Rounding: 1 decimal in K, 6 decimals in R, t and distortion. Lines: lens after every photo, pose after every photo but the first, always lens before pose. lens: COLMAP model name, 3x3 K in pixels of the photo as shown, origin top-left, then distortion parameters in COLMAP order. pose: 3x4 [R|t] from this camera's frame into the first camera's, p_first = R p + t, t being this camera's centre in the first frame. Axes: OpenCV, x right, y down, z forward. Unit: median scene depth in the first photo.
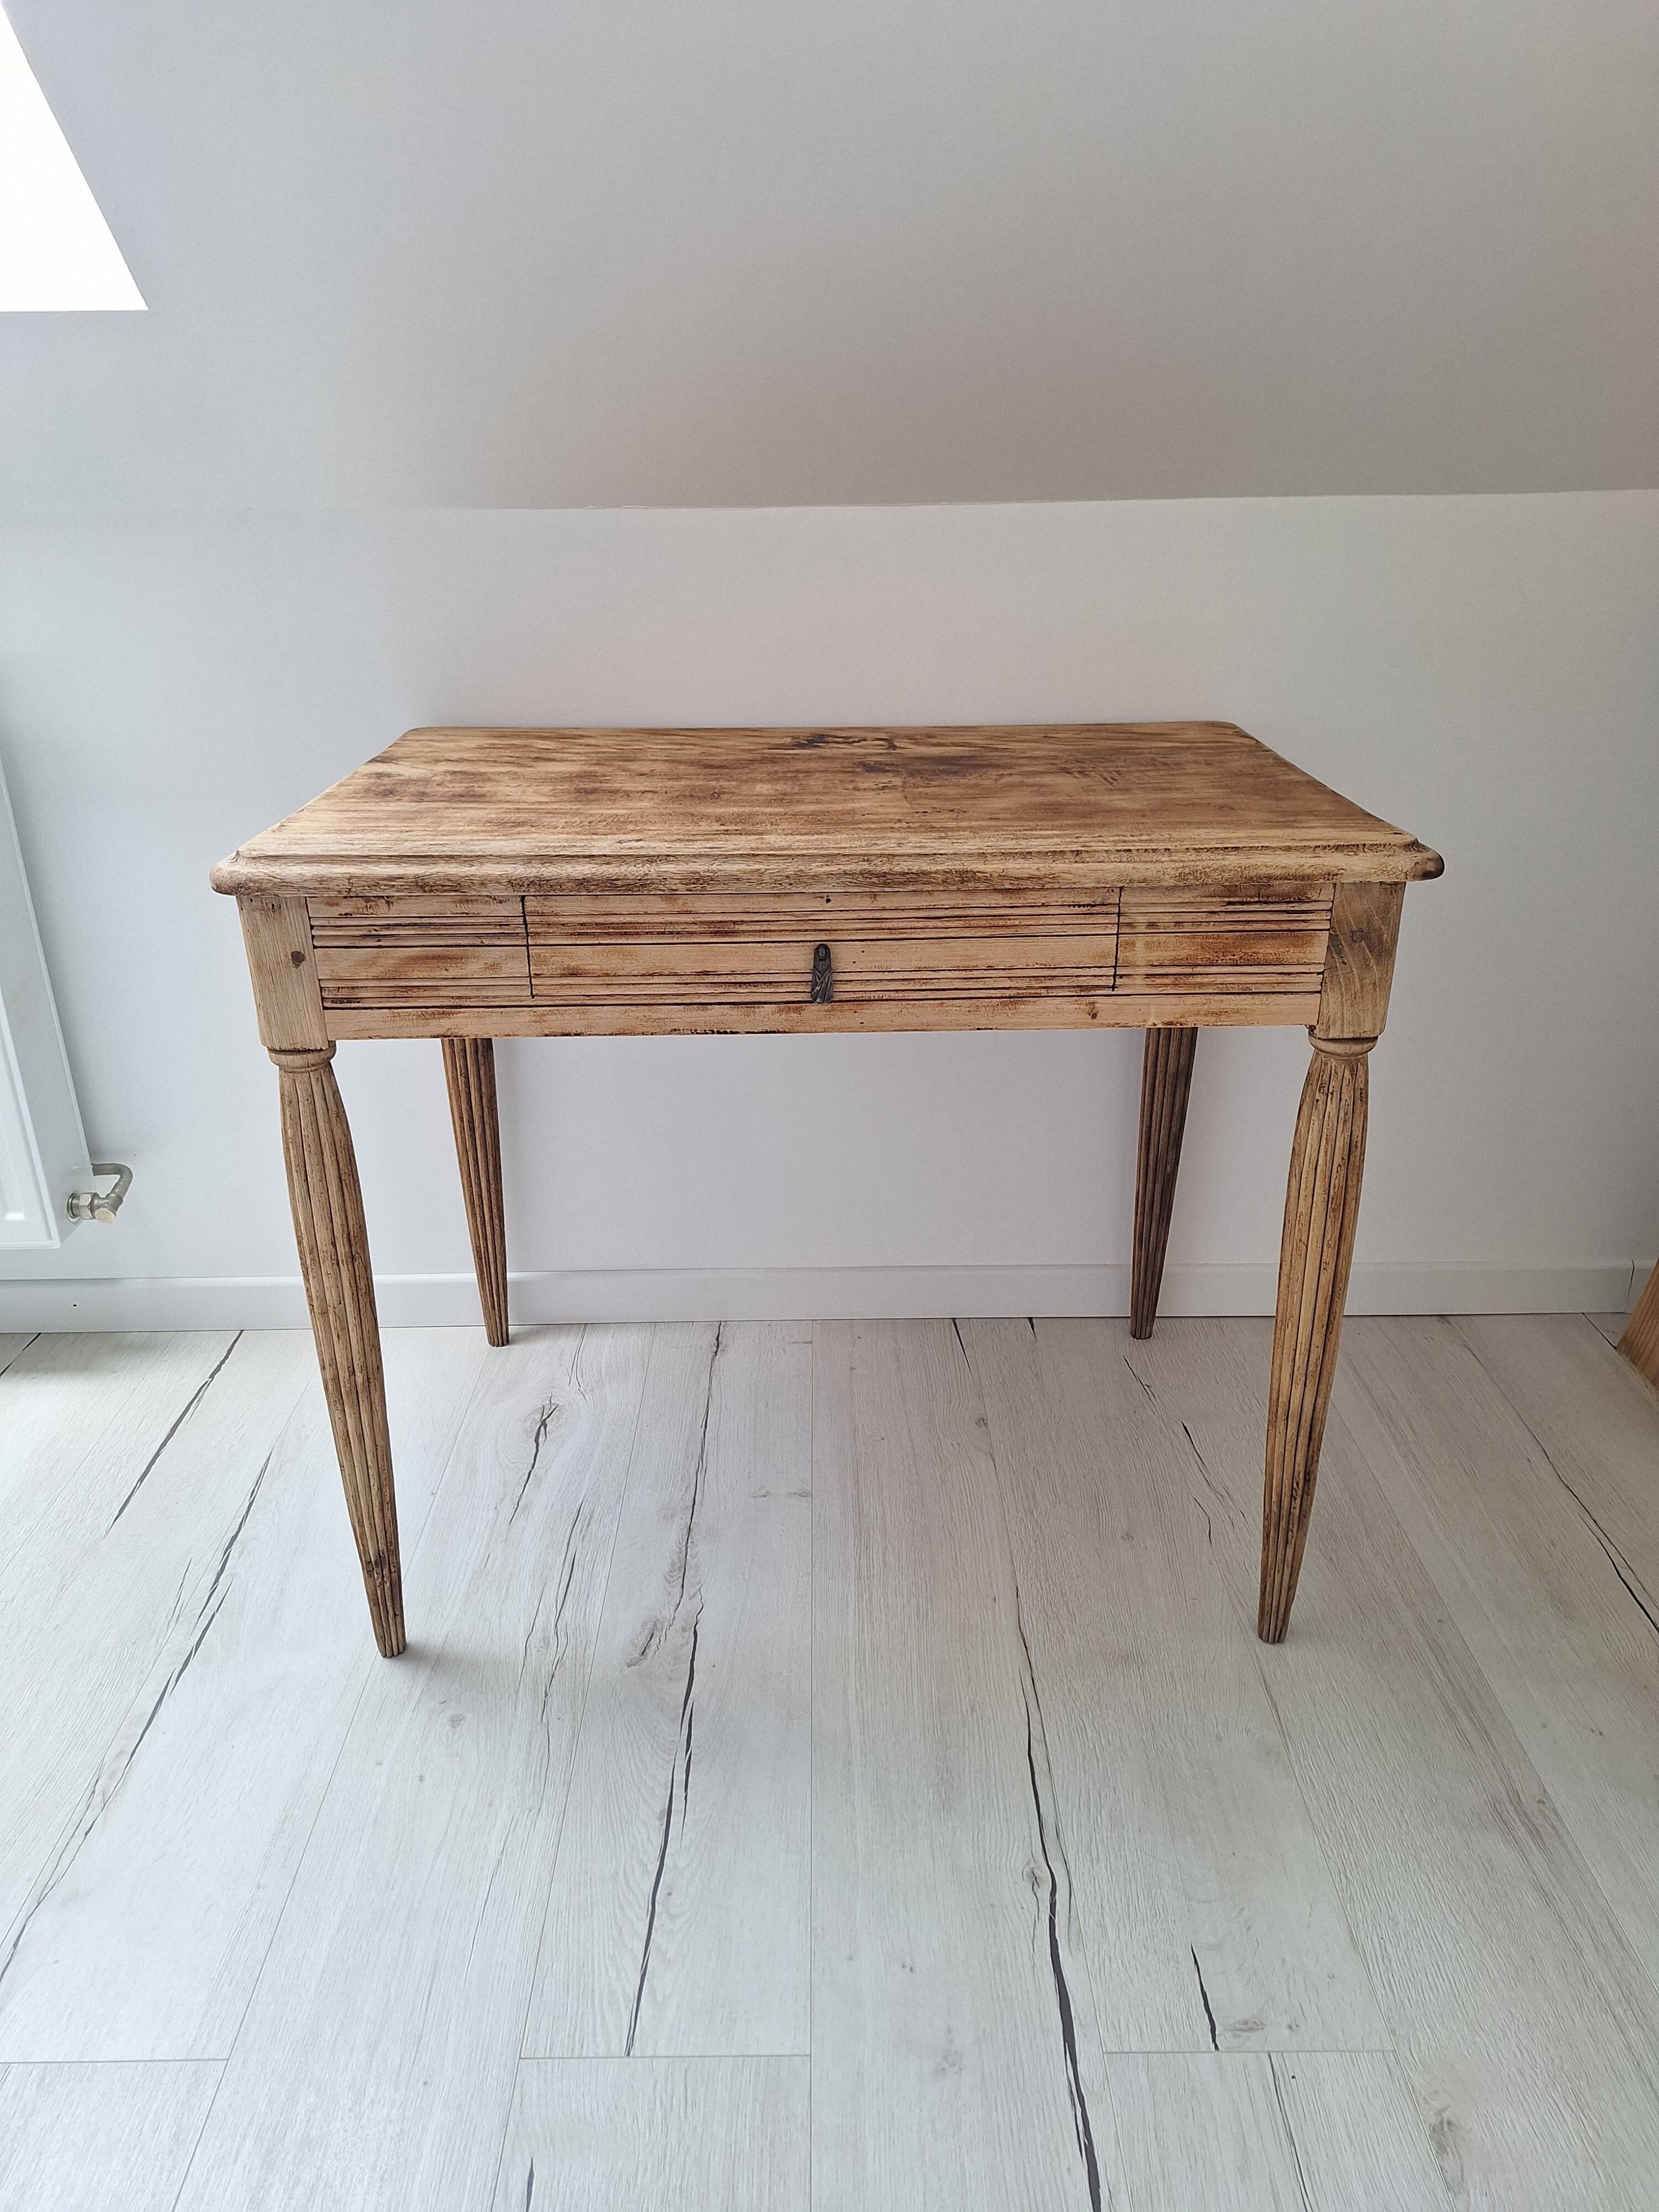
lens RADIAL K [[1551.3, 0, 824.4], [0, 1551.3, 1098.1], [0, 0, 1]] dist [0.054353, -0.049956]
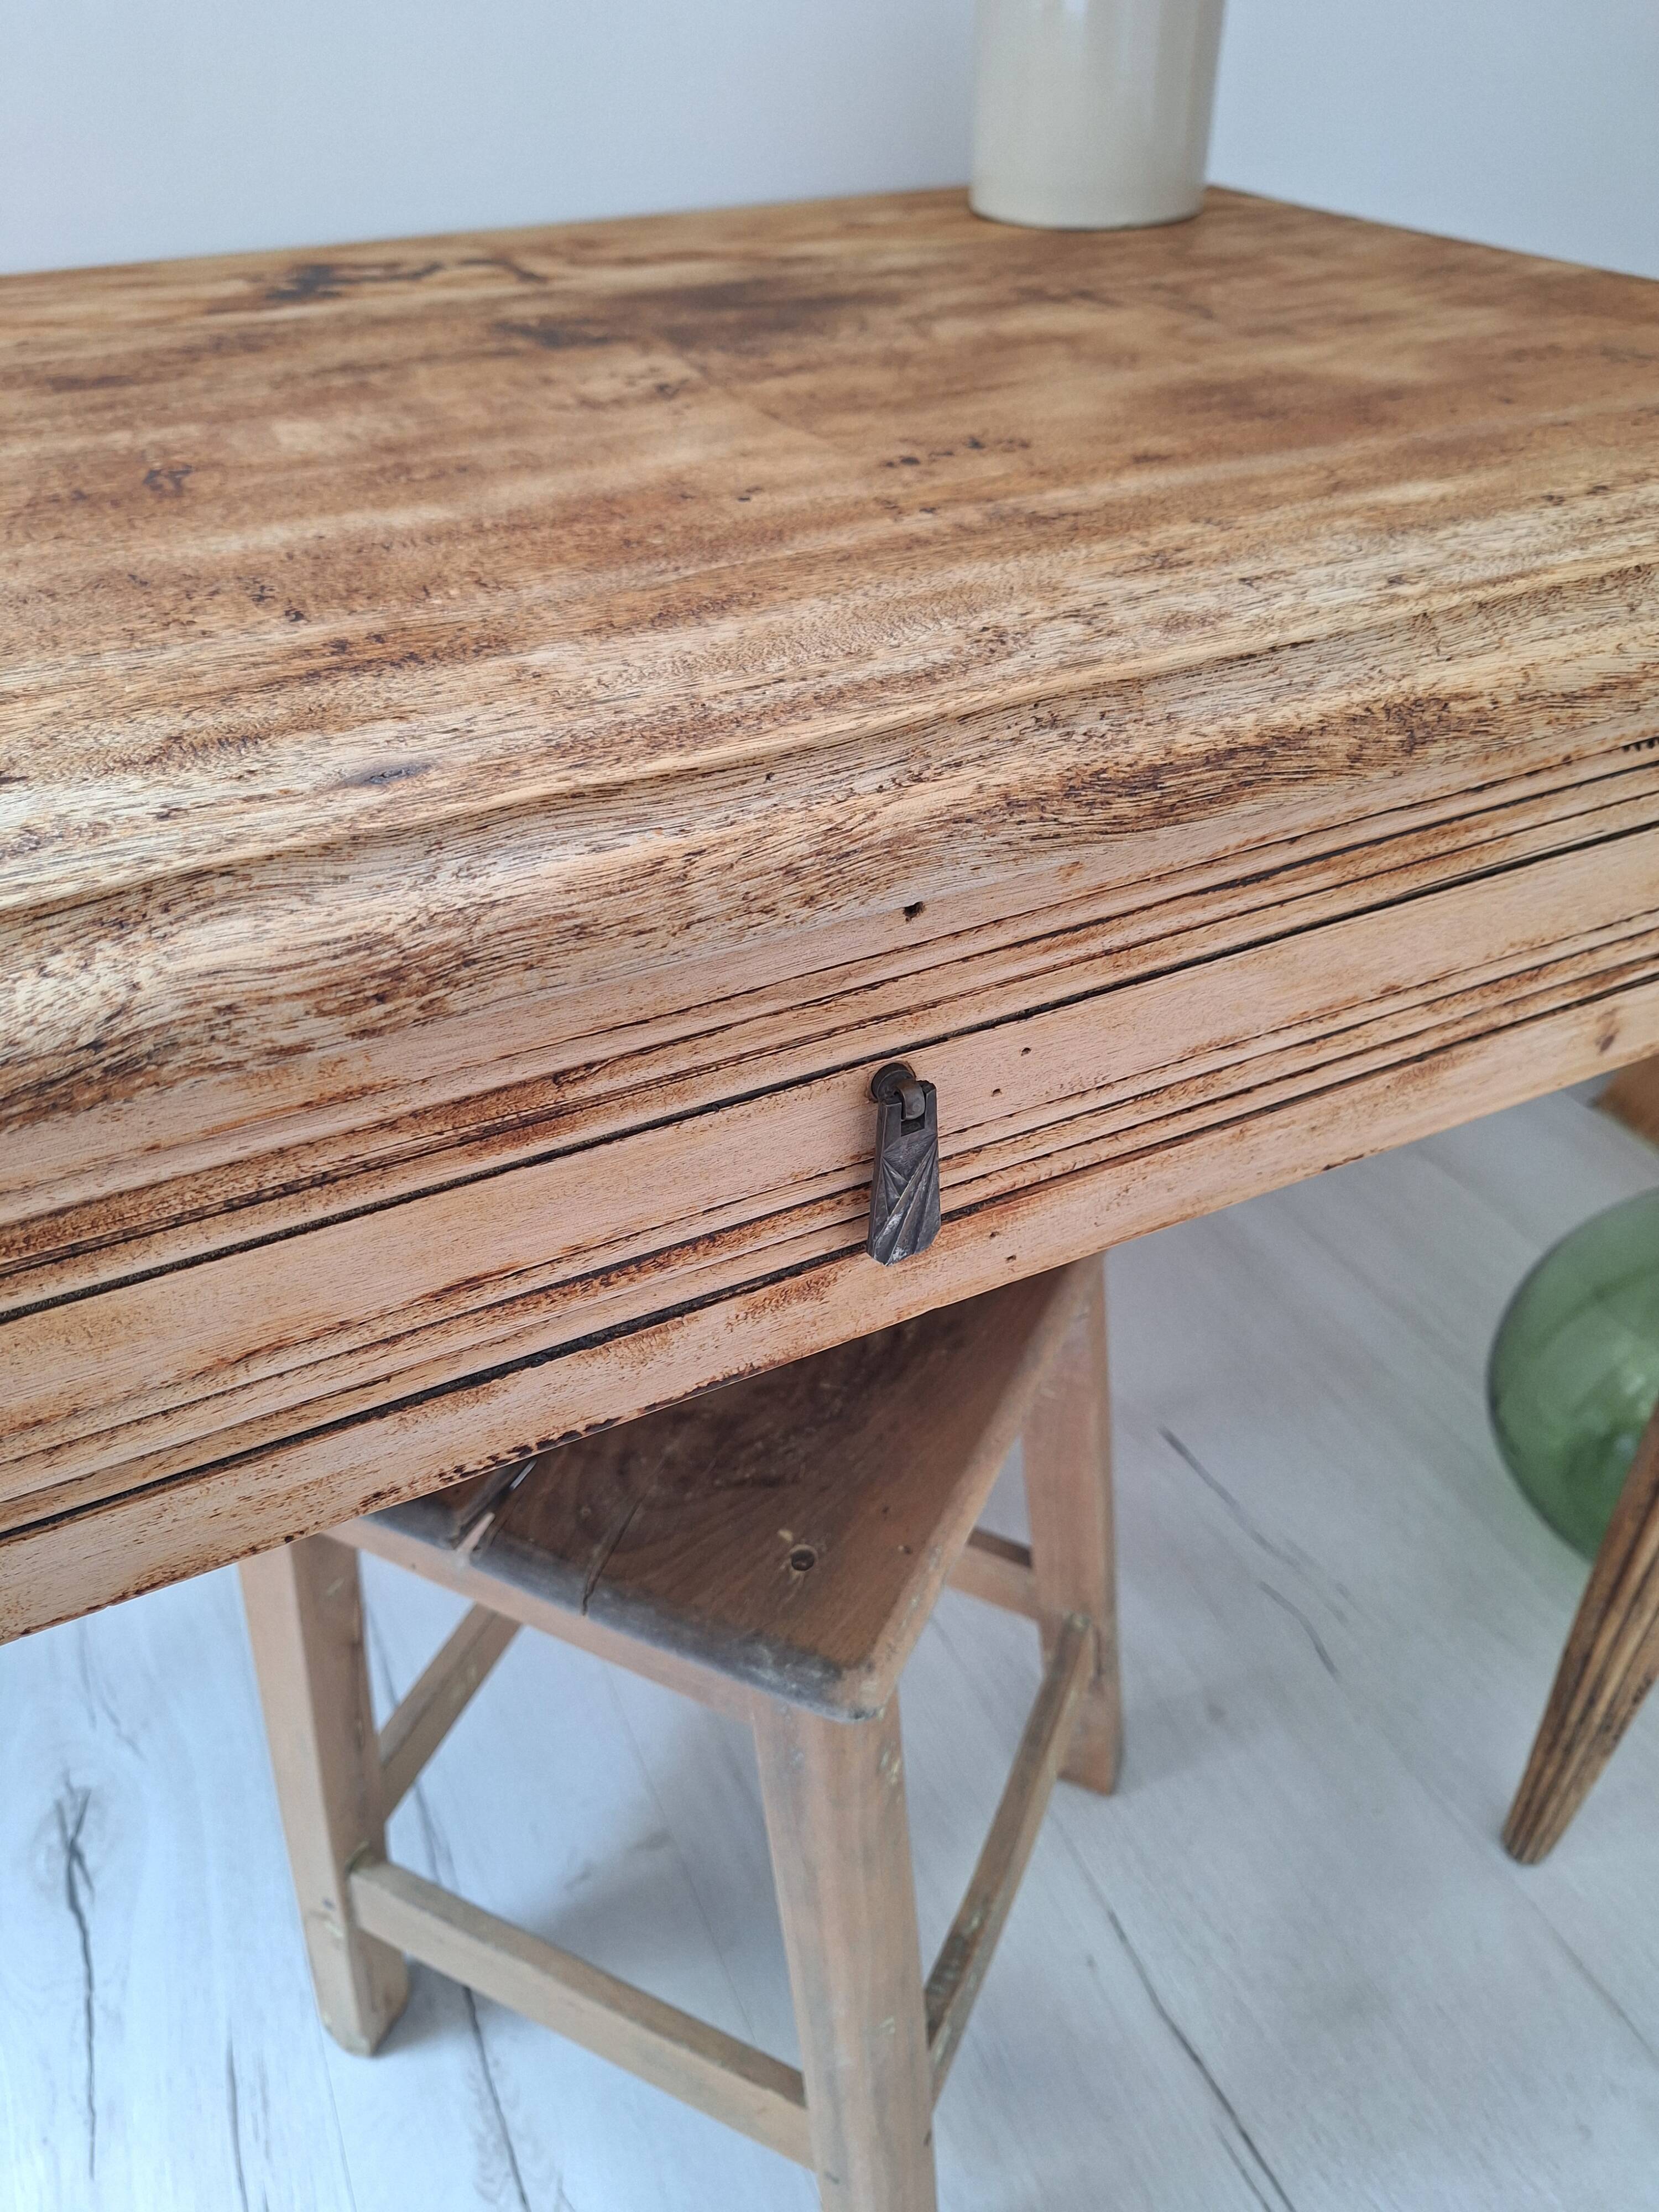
lens RADIAL K [[1603.3, 0, 834.3], [0, 1603.3, 1122.2], [0, 0, 1]] dist [-0.001112, -0.016343]
pose [[0.907907, -0.263662, 0.325863, -0.099038], [0.173704, 0.944163, 0.279971, -0.165032], [-0.381486, -0.197584, 0.903011, 0.750832]]
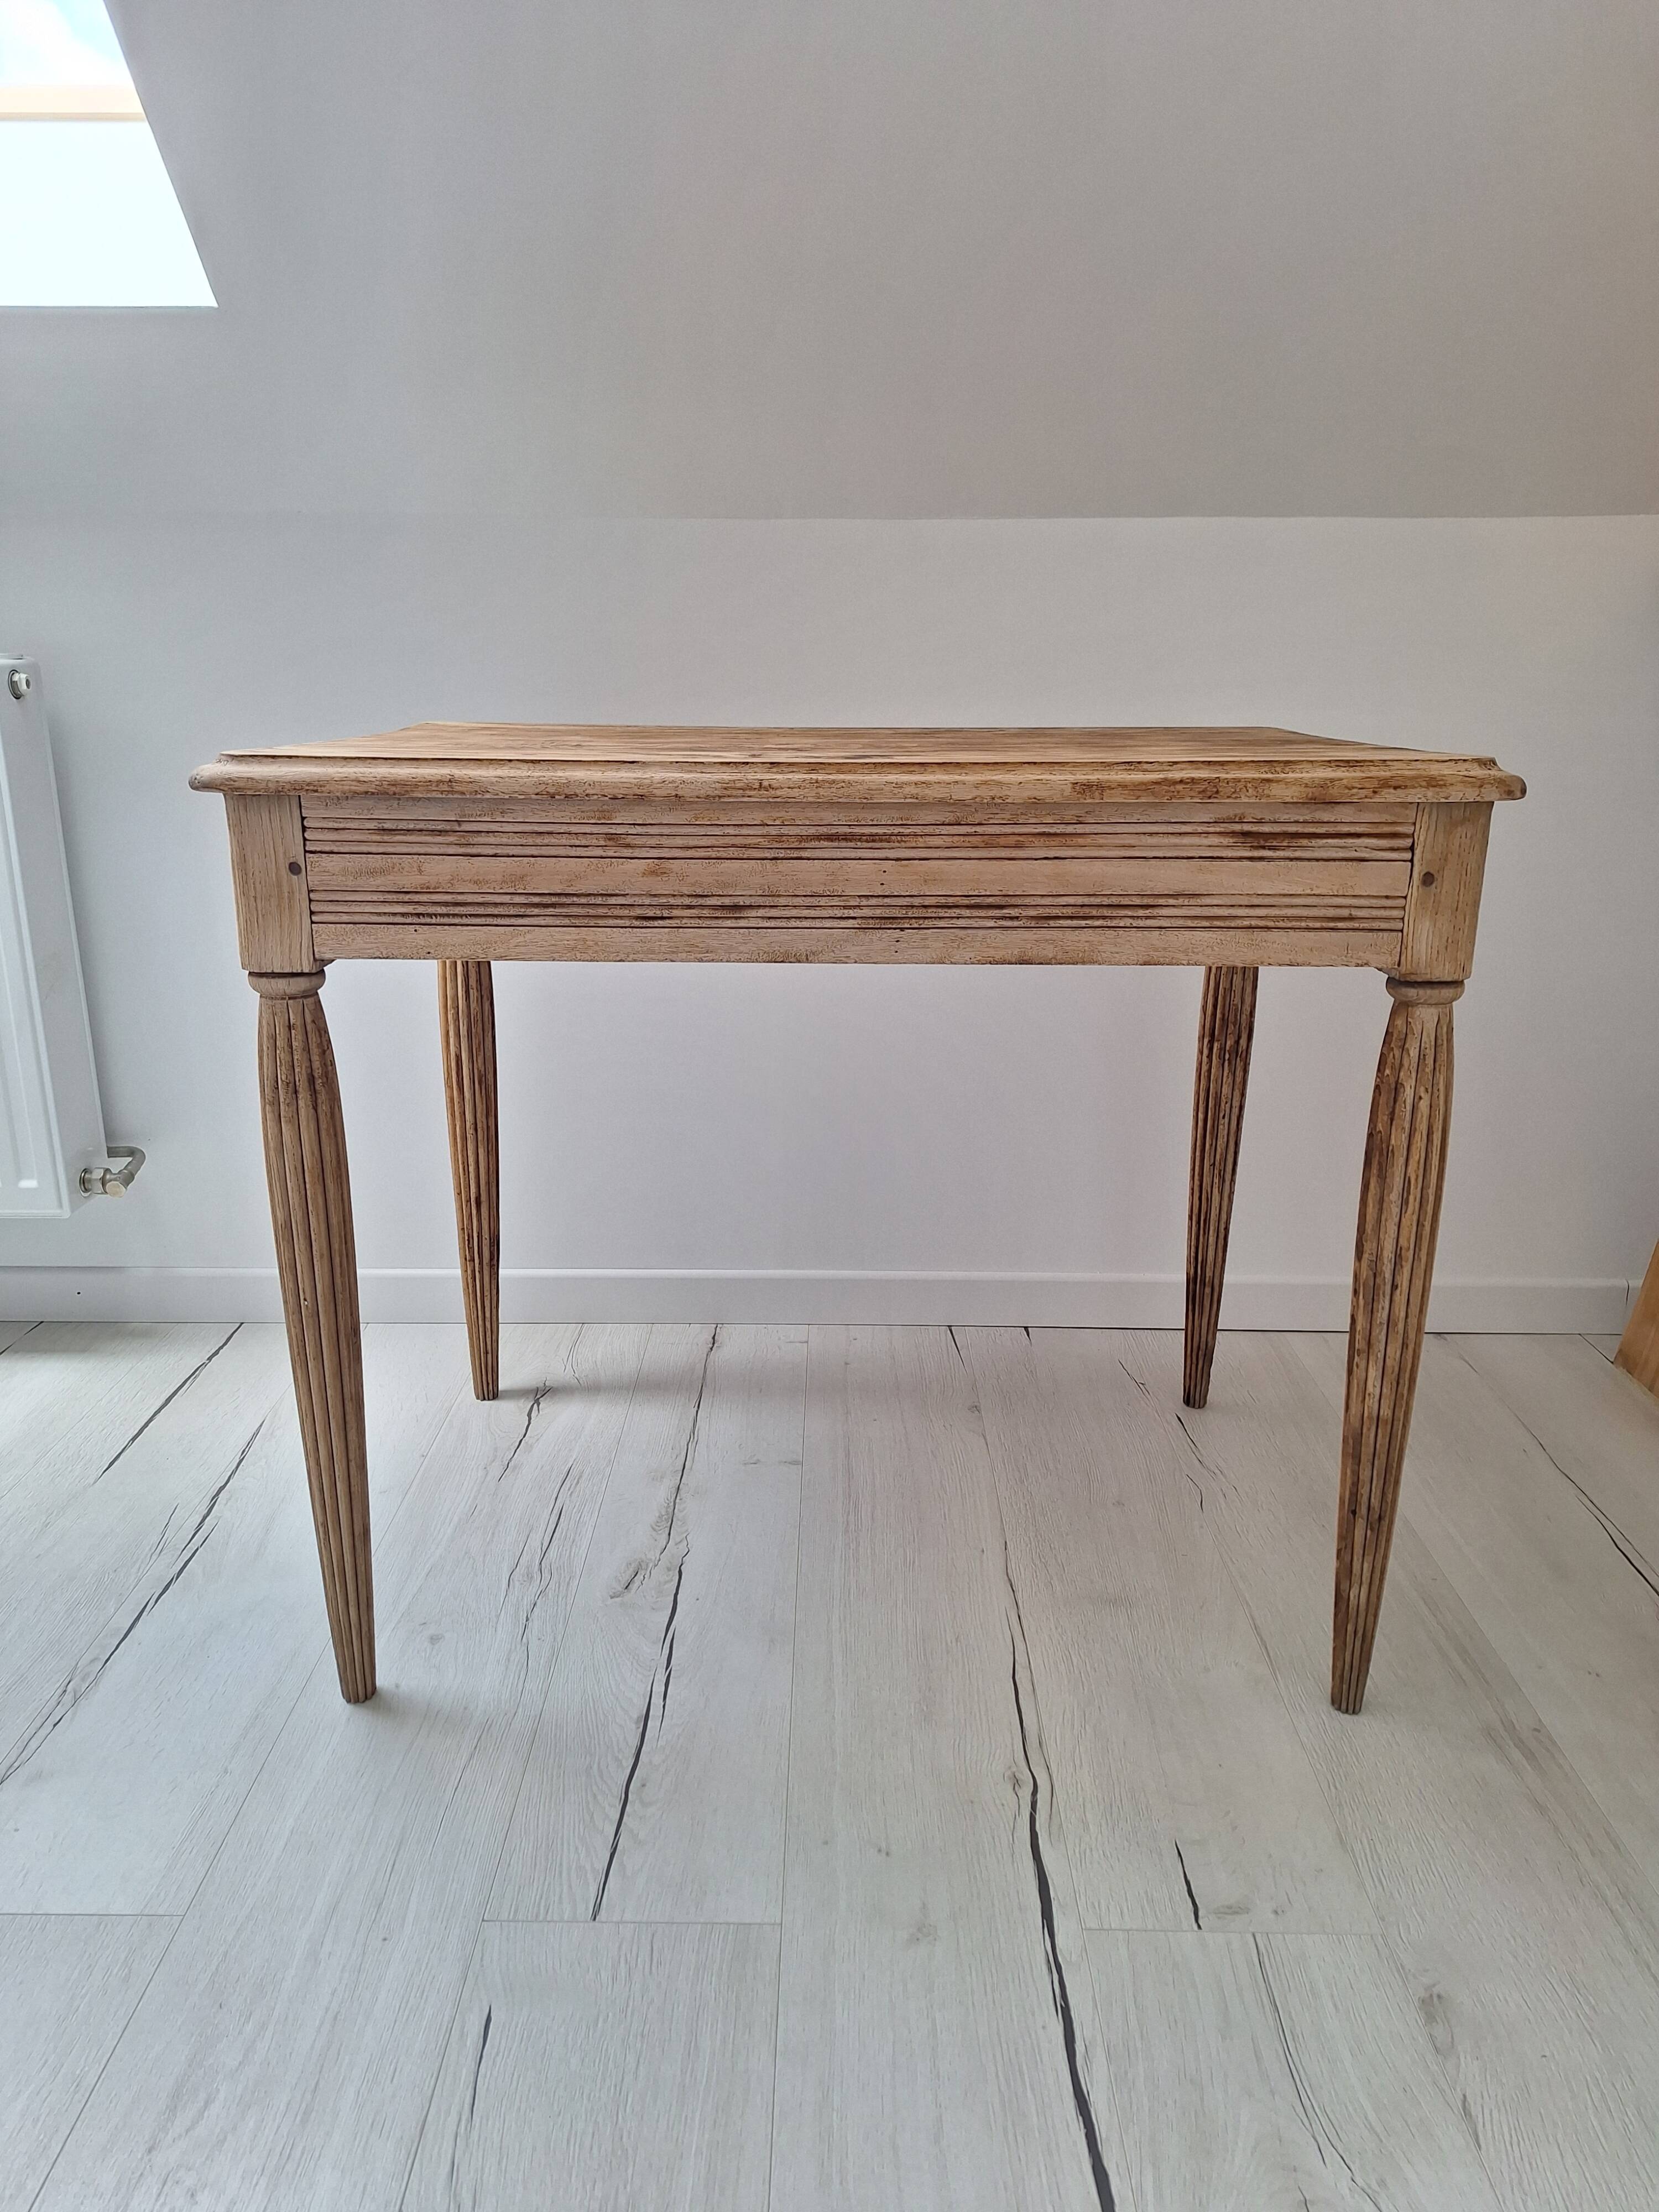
lens RADIAL K [[1551.3, 0, 824.7], [0, 1551.3, 1110.3], [0, 0, 1]] dist [0.054353, -0.049956]
pose [[0.999765, 0.019204, -0.010075, 0.016942], [-0.020242, 0.993076, -0.115718, 0.203660], [0.007783, 0.115895, 0.993231, -0.021614]]
